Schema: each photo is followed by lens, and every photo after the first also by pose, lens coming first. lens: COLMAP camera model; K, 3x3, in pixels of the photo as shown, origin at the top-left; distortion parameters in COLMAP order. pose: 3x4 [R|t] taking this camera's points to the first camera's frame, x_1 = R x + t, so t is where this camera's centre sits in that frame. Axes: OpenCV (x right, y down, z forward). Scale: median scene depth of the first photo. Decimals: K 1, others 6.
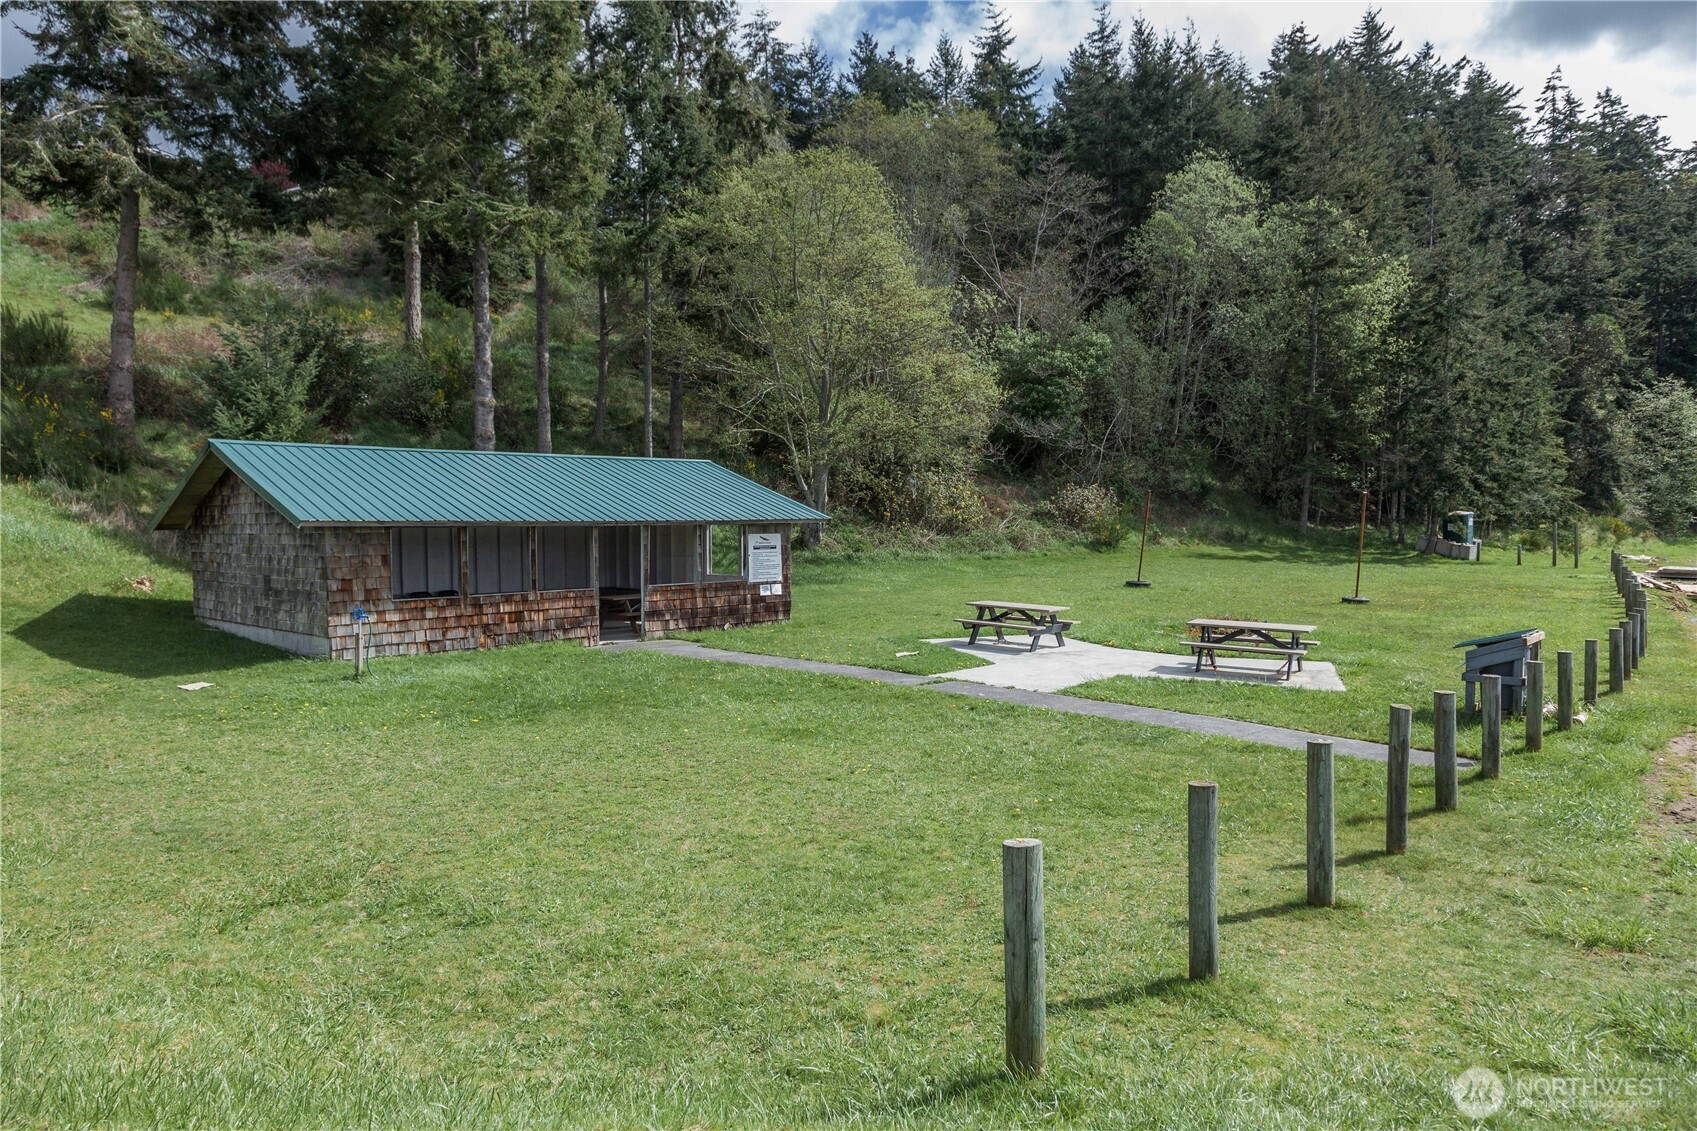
lens RADIAL K [[1124.5, 0, 848.9], [0, 1124.5, 570.4], [0, 0, 1]] dist [0.005031, 0.012533]
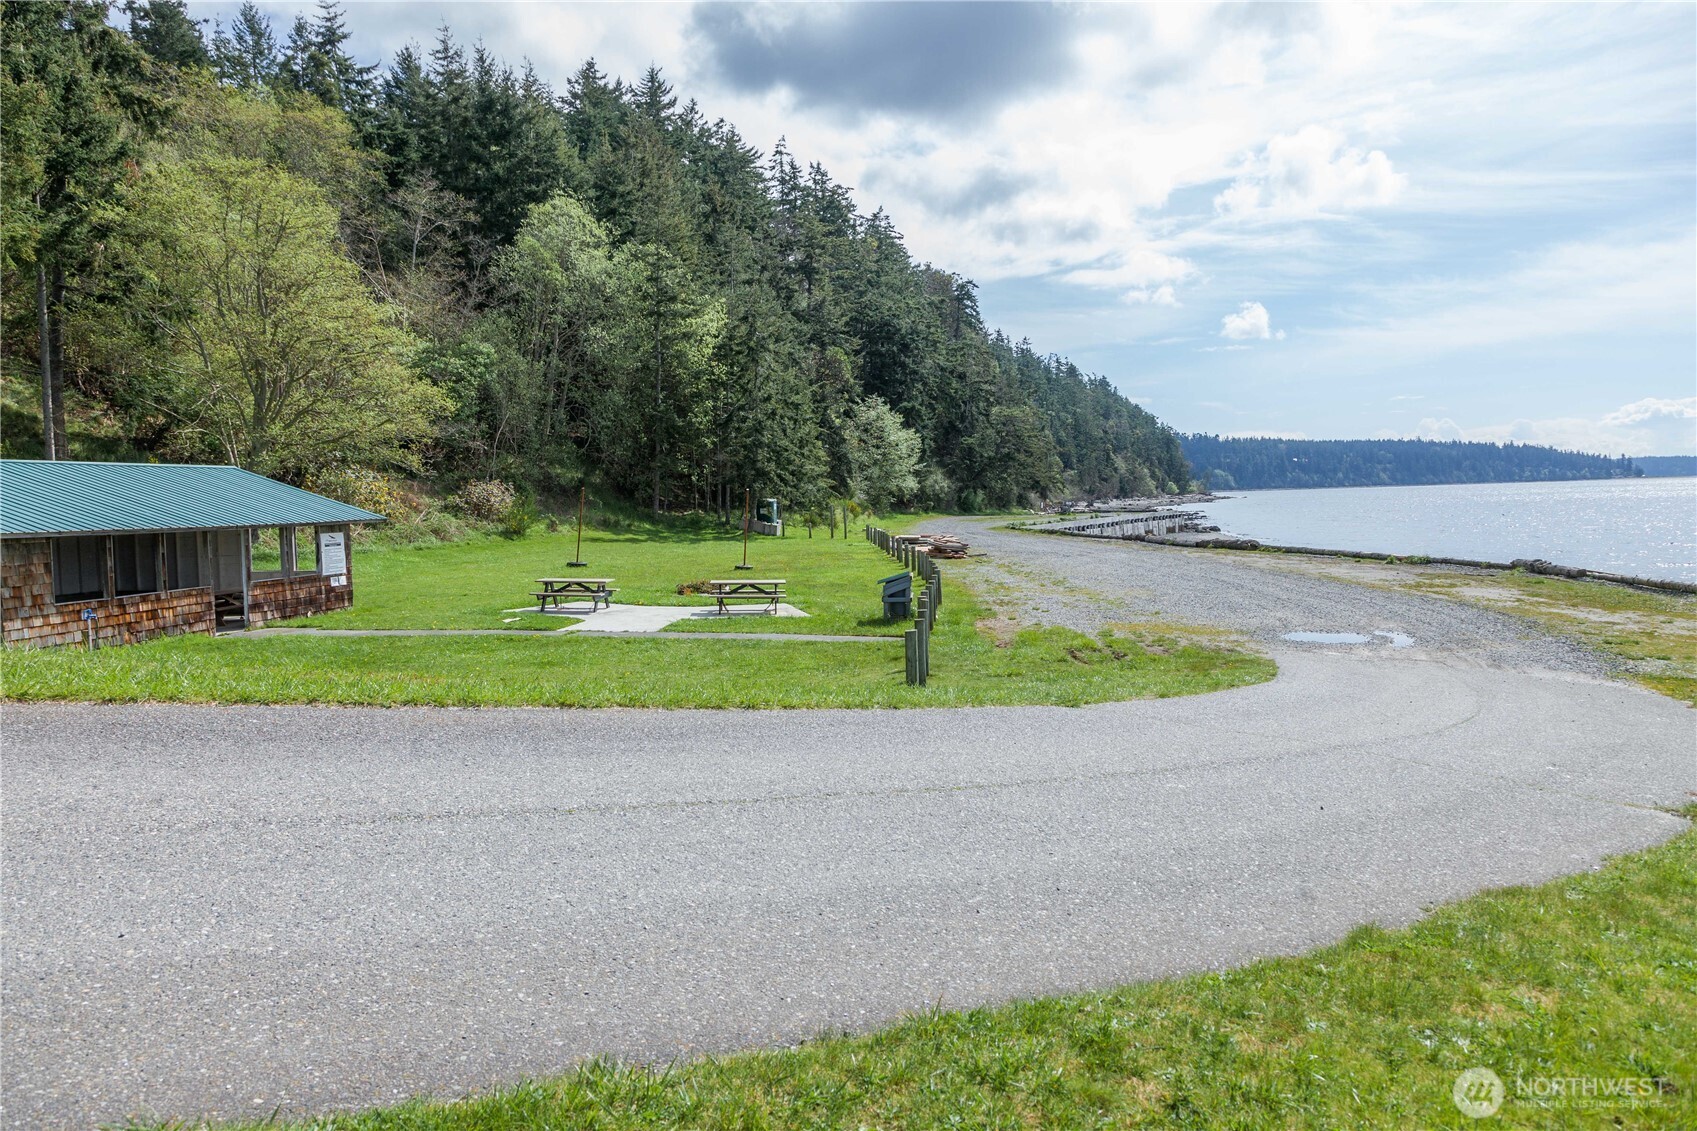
lens RADIAL K [[1124.5, 0, 849.9], [0, 1124.5, 571.0], [0, 0, 1]] dist [0.005031, 0.012533]
pose [[0.812461, -0.051257, 0.580758, -0.143093], [0.043351, 0.998681, 0.027496, -0.000912], [-0.581402, 0.002837, 0.813612, -0.114669]]
